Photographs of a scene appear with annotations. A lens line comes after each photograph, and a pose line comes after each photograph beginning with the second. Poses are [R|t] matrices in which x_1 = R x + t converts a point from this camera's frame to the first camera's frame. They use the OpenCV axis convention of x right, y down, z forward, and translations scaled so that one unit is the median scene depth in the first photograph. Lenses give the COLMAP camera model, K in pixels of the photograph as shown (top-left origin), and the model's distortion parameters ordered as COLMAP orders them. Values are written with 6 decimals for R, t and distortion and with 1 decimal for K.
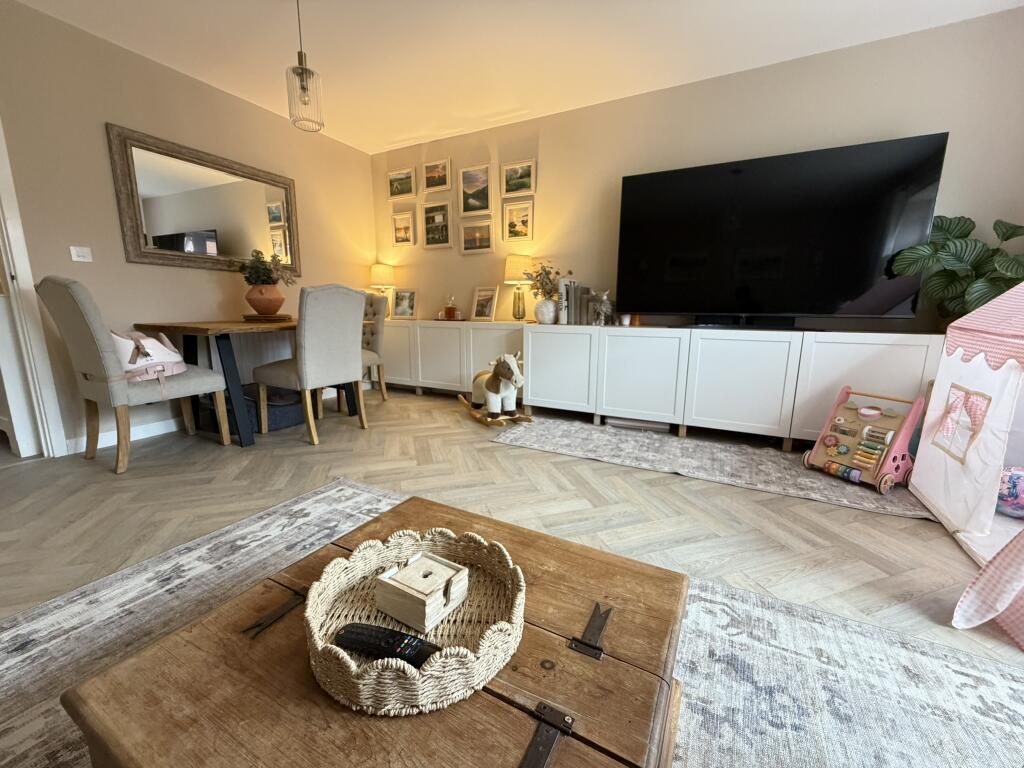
lens RADIAL K [[408.0, 0, 509.4], [0, 408.0, 383.1], [0, 0, 1]] dist [0.000226, 0.000113]
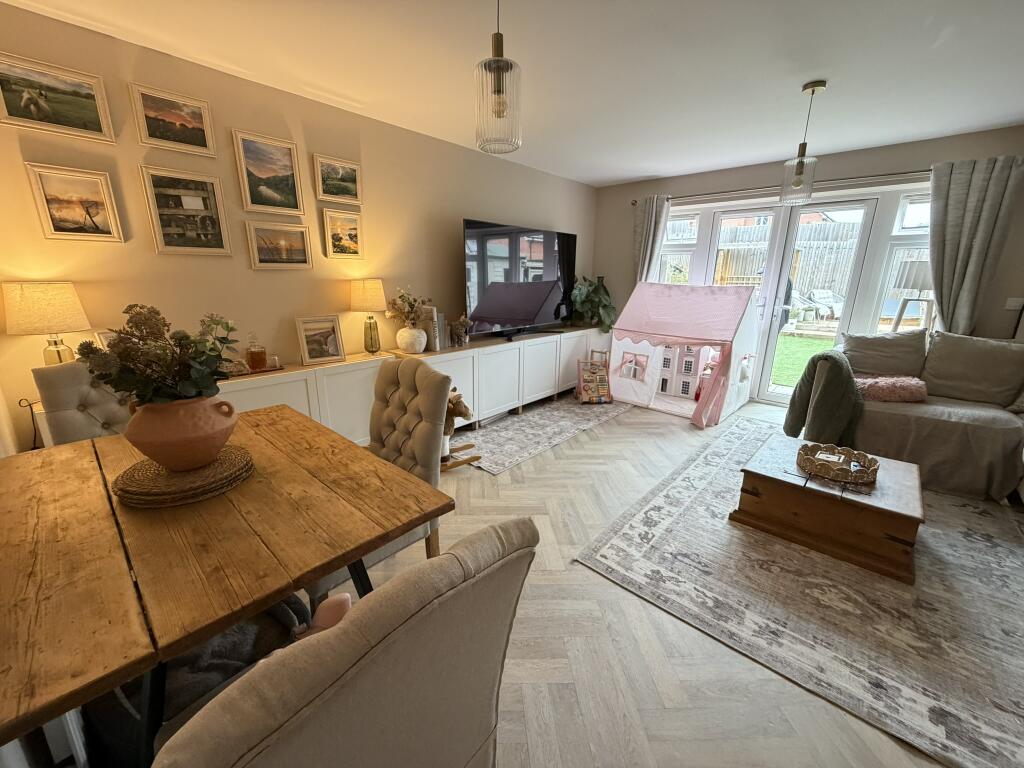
lens RADIAL K [[408.0, 0, 509.4], [0, 408.0, 383.1], [0, 0, 1]] dist [0.000226, 0.000113]
pose [[0.246280, -0.253094, 0.935569, -1.044145], [0.165628, 0.962092, 0.216670, -0.334104], [-0.954942, 0.101595, 0.278864, 0.703538]]
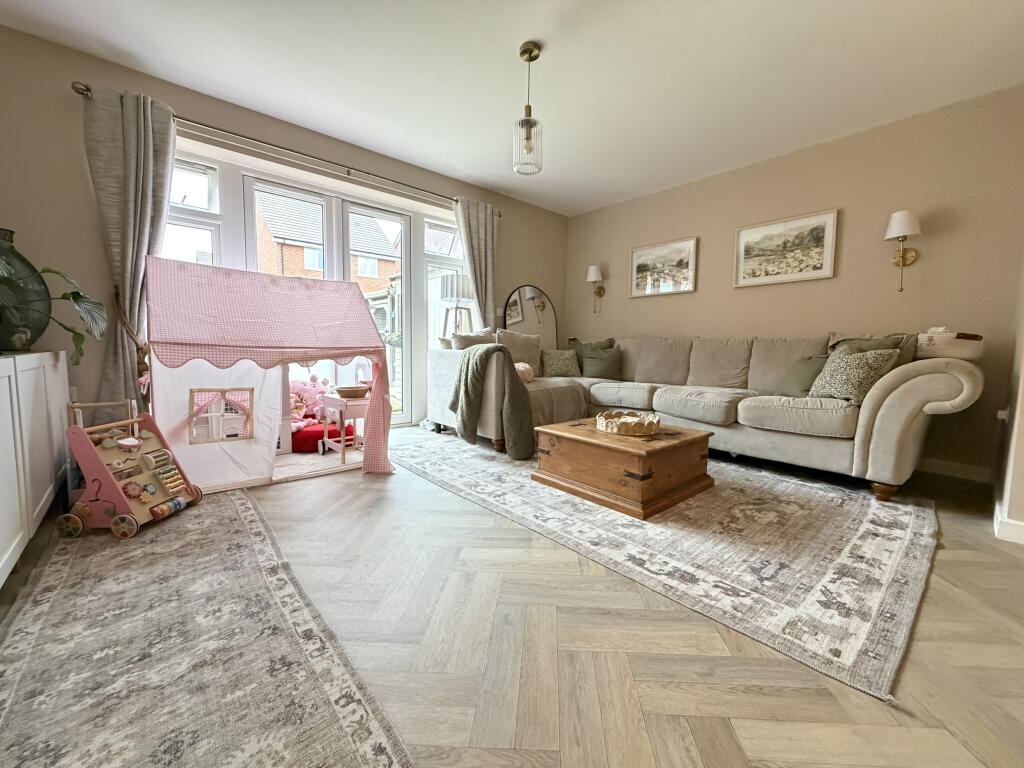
lens RADIAL K [[408.0, 0, 509.4], [0, 408.0, 383.1], [0, 0, 1]] dist [0.000226, 0.000113]
pose [[-0.933663, -0.053072, 0.354198, -0.138165], [0.041677, 0.966141, 0.254626, -0.198984], [-0.355718, 0.252497, -0.899839, 1.229999]]
